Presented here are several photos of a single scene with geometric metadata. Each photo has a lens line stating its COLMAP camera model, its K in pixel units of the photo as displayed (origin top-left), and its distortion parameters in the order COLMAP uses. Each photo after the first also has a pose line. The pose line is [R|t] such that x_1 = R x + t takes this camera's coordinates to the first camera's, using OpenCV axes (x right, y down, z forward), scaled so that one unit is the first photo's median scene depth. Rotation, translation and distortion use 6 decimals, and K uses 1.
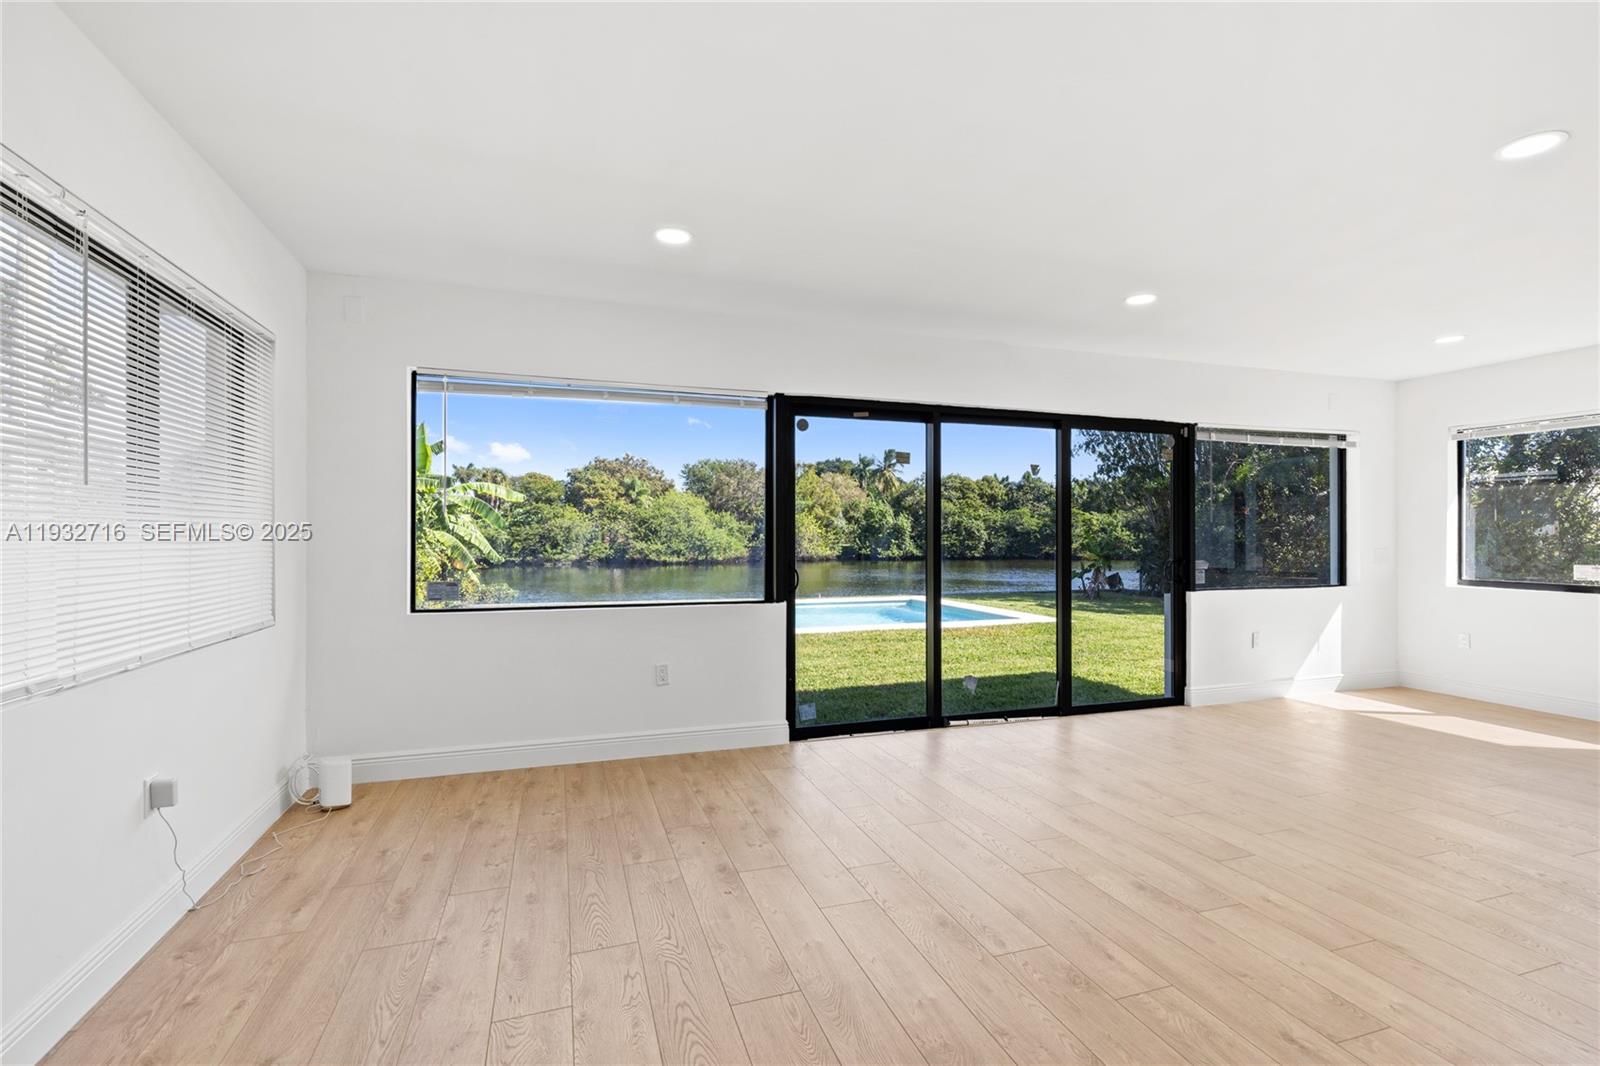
lens RADIAL K [[726.1, 0, 804.5], [0, 726.1, 537.5], [0, 0, 1]] dist [0.009419, -0.002341]
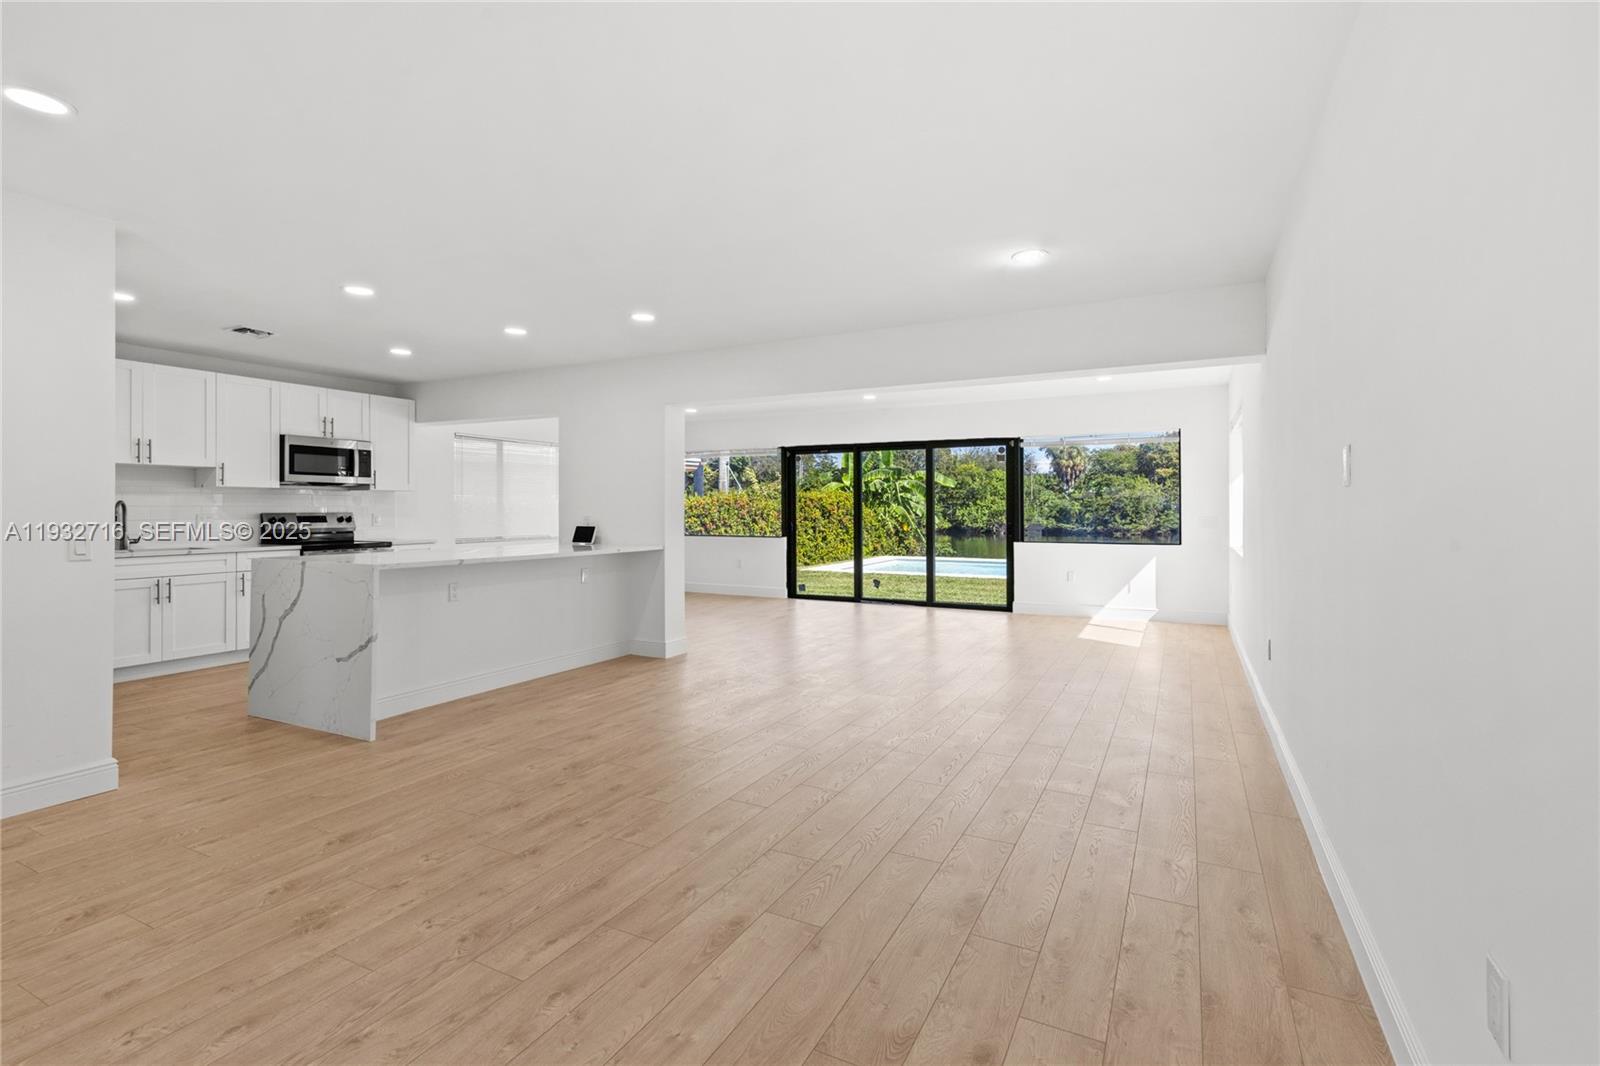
lens RADIAL K [[726.1, 0, 812.0], [0, 726.1, 510.4], [0, 0, 1]] dist [0.009419, -0.002341]
pose [[0.696089, 0.000311, -0.717955, 0.117562], [0.001883, 0.999996, 0.002258, -0.000117], [0.717953, -0.002924, 0.696086, -0.037801]]
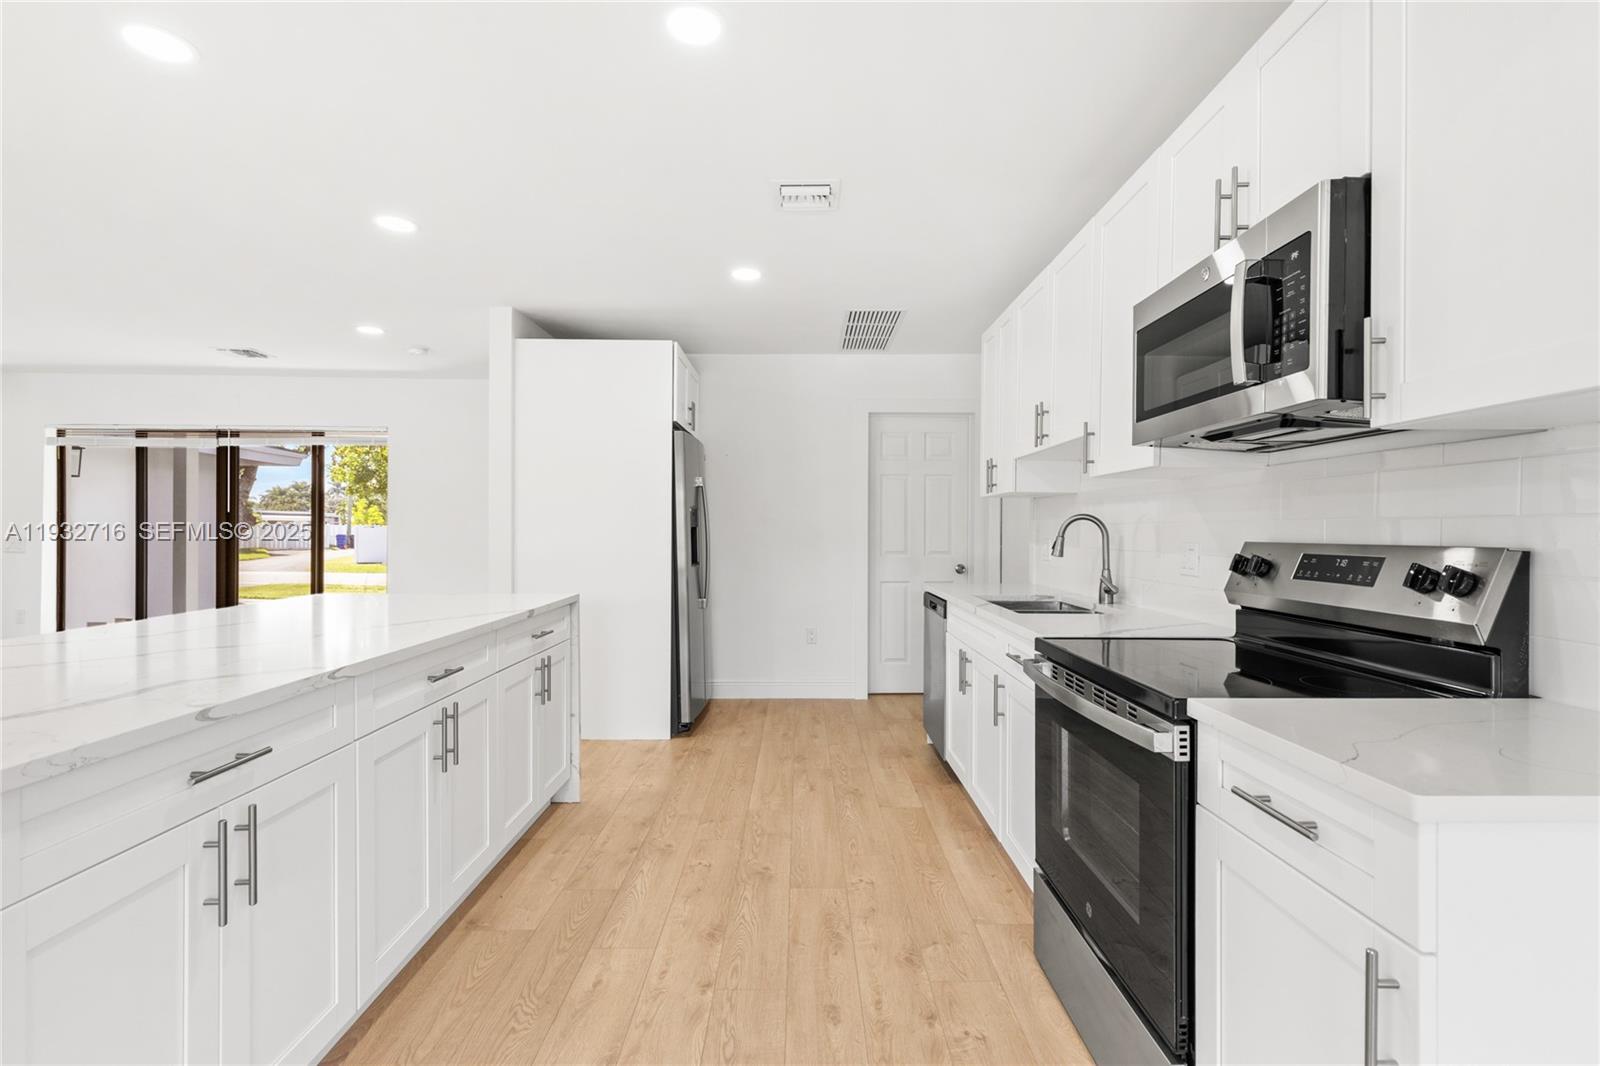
lens RADIAL K [[726.1, 0, 797.4], [0, 726.1, 522.9], [0, 0, 1]] dist [0.009419, -0.002341]
pose [[-0.945916, -0.000577, 0.324410, -0.002438], [-0.003812, 0.999949, -0.009335, -0.000084], [-0.324388, -0.010067, -0.945870, 0.017021]]
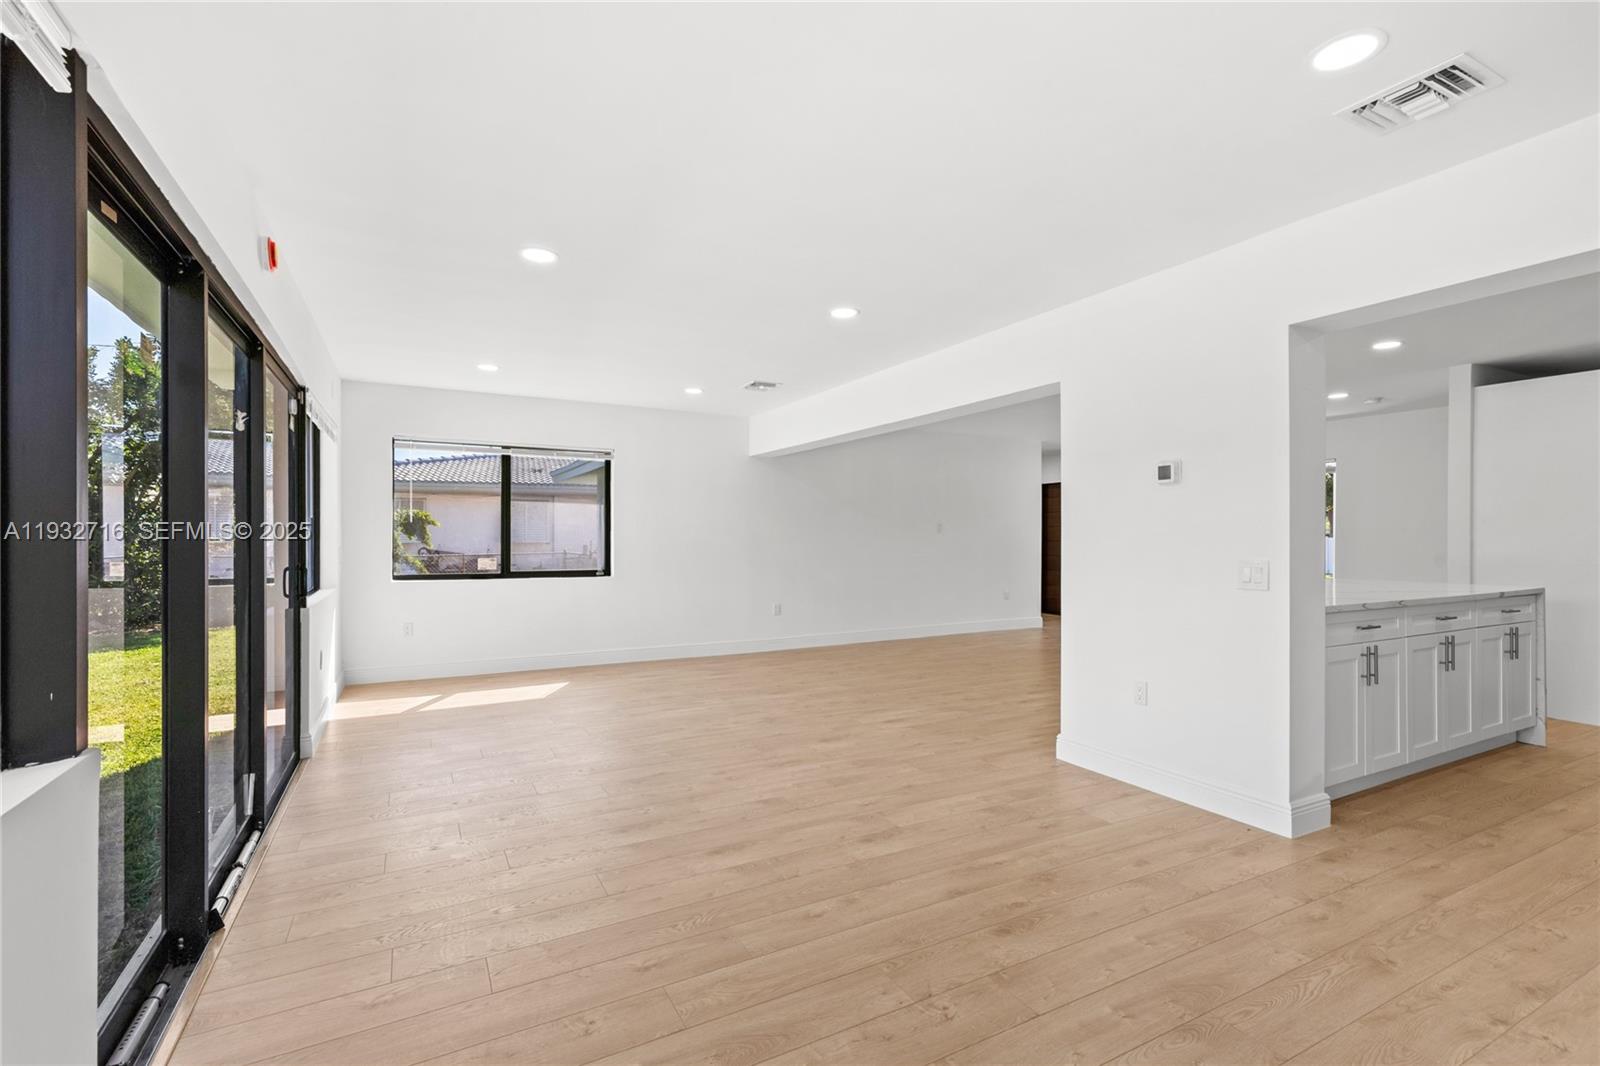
lens RADIAL K [[726.1, 0, 806.1], [0, 726.1, 545.2], [0, 0, 1]] dist [0.009419, -0.002341]
pose [[-0.166590, -0.011448, 0.985960, -0.026650], [-0.001421, 0.999934, 0.011370, -0.000097], [-0.986025, 0.000493, -0.166595, 0.052313]]
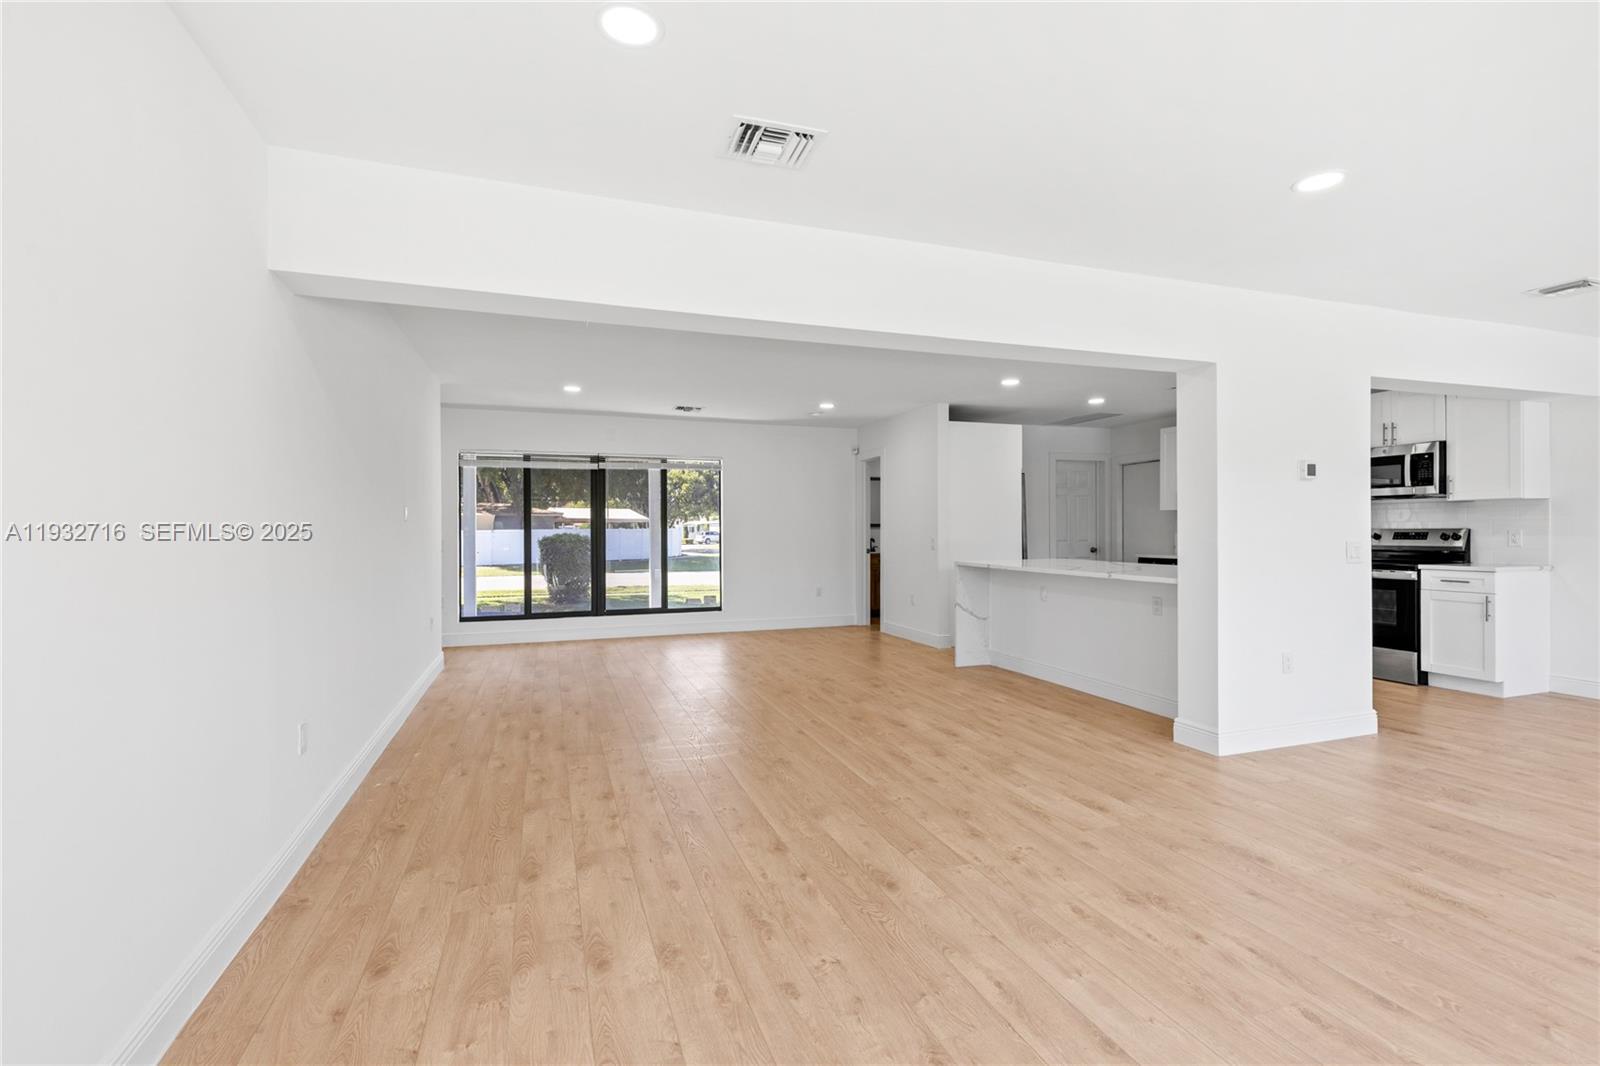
lens RADIAL K [[726.1, 0, 814.9], [0, 726.1, 545.7], [0, 0, 1]] dist [0.009419, -0.002341]
pose [[-0.999765, 0.006254, -0.020751, 0.068991], [0.005828, 0.999773, 0.020488, 0.000171], [0.020874, 0.020363, -0.999575, 0.080667]]
